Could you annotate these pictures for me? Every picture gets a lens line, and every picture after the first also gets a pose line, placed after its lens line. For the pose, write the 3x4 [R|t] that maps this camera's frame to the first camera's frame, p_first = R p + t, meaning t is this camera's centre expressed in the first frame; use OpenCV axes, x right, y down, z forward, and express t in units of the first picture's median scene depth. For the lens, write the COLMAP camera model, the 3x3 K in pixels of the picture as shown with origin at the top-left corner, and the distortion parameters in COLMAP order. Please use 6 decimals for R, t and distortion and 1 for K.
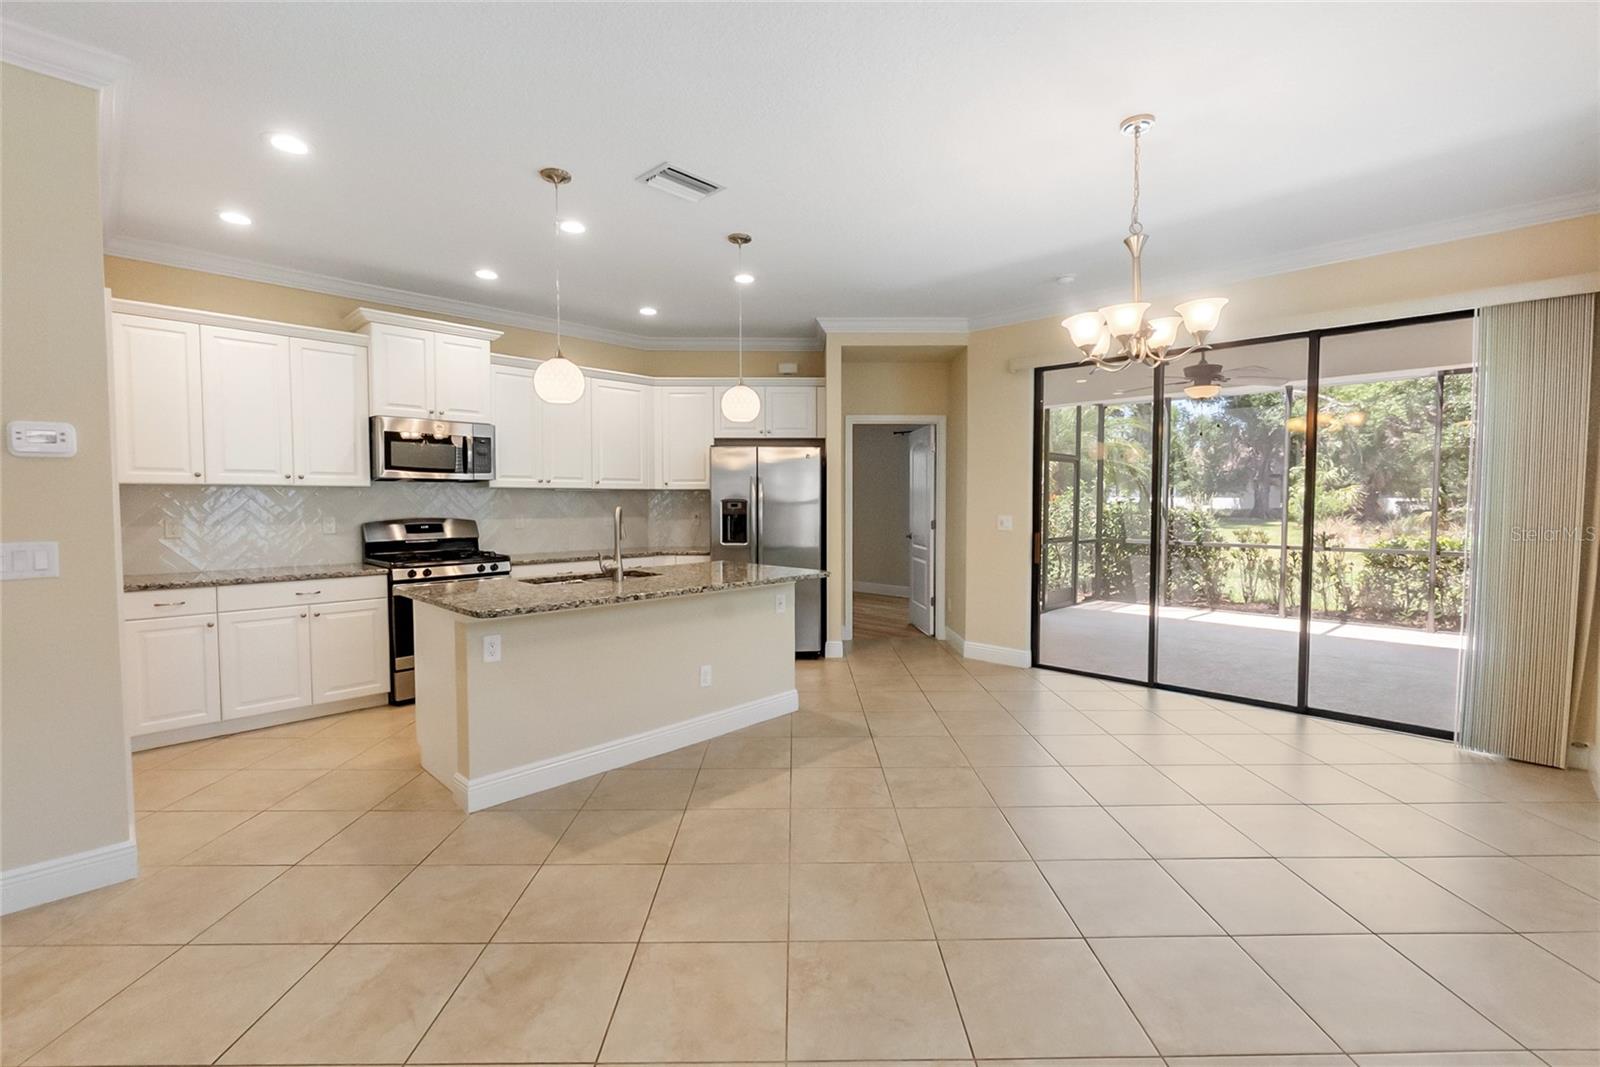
lens RADIAL K [[704.0, 0, 804.9], [0, 704.0, 522.9], [0, 0, 1]] dist [-0.000560, -0.000079]
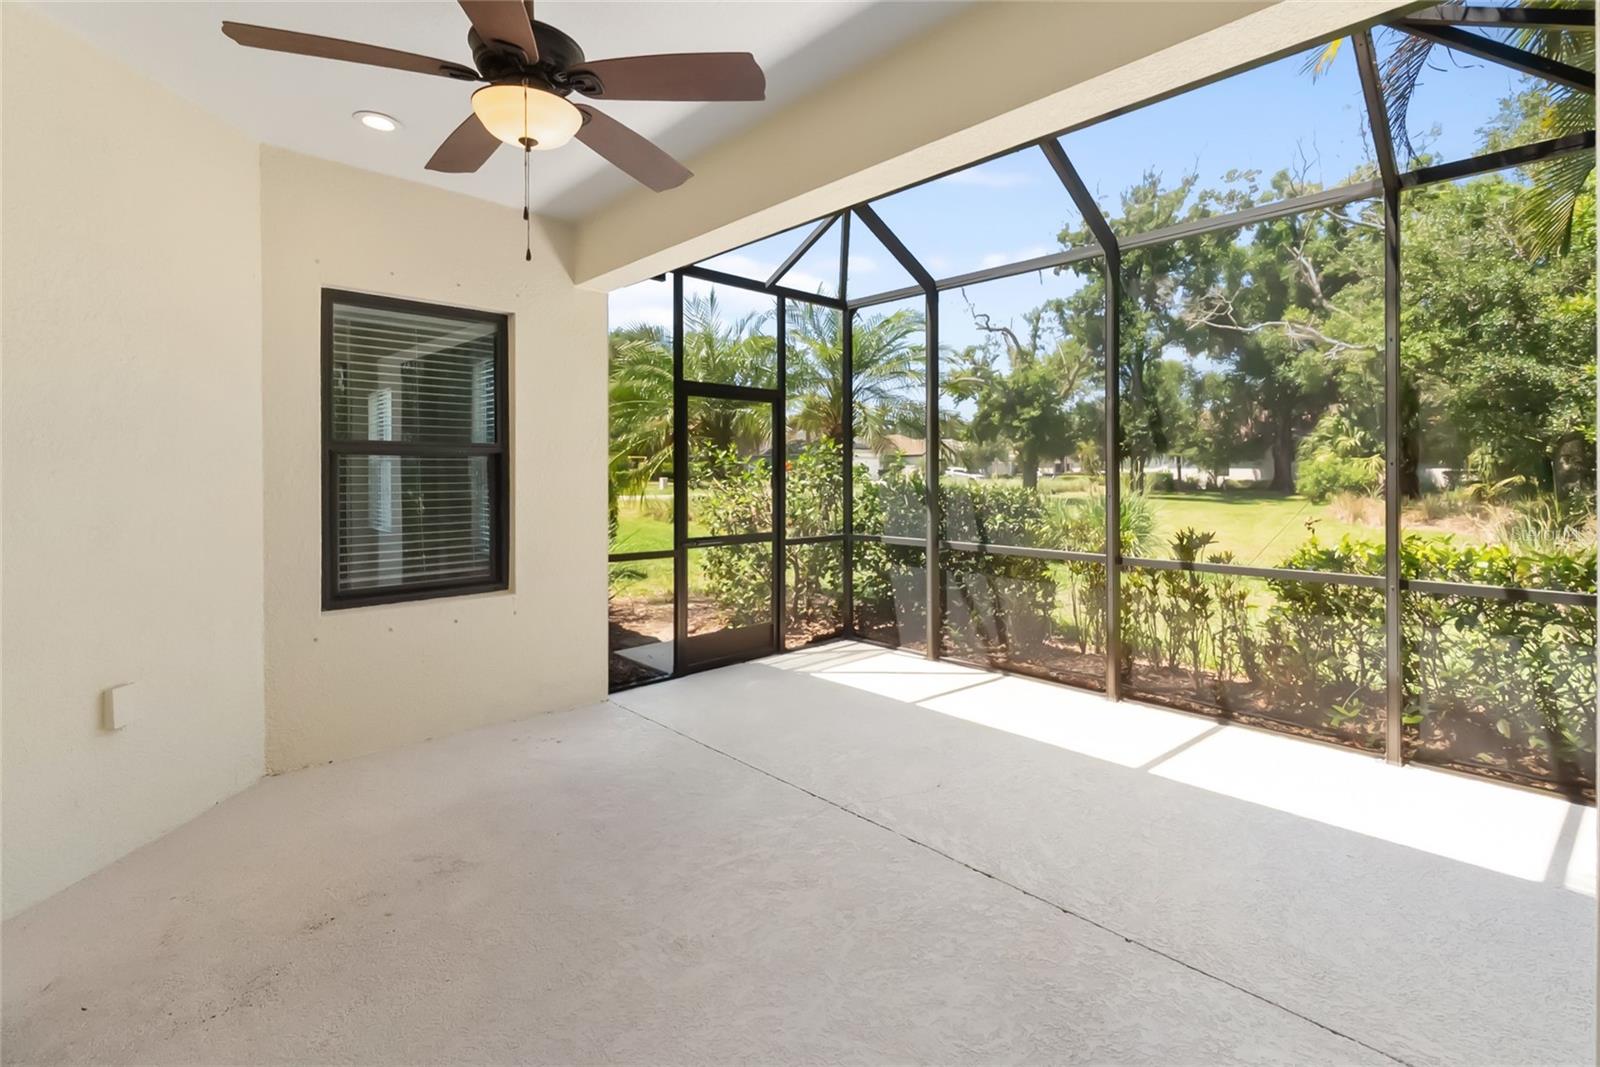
lens RADIAL K [[719.3, 0, 804.6], [0, 719.3, 477.8], [0, 0, 1]] dist [-0.000930, 0.000167]
pose [[0.999277, -0.001922, -0.037971, 0.627864], [0.001000, 0.999704, -0.024302, -0.014810], [0.038007, 0.024246, 0.998983, 0.623396]]
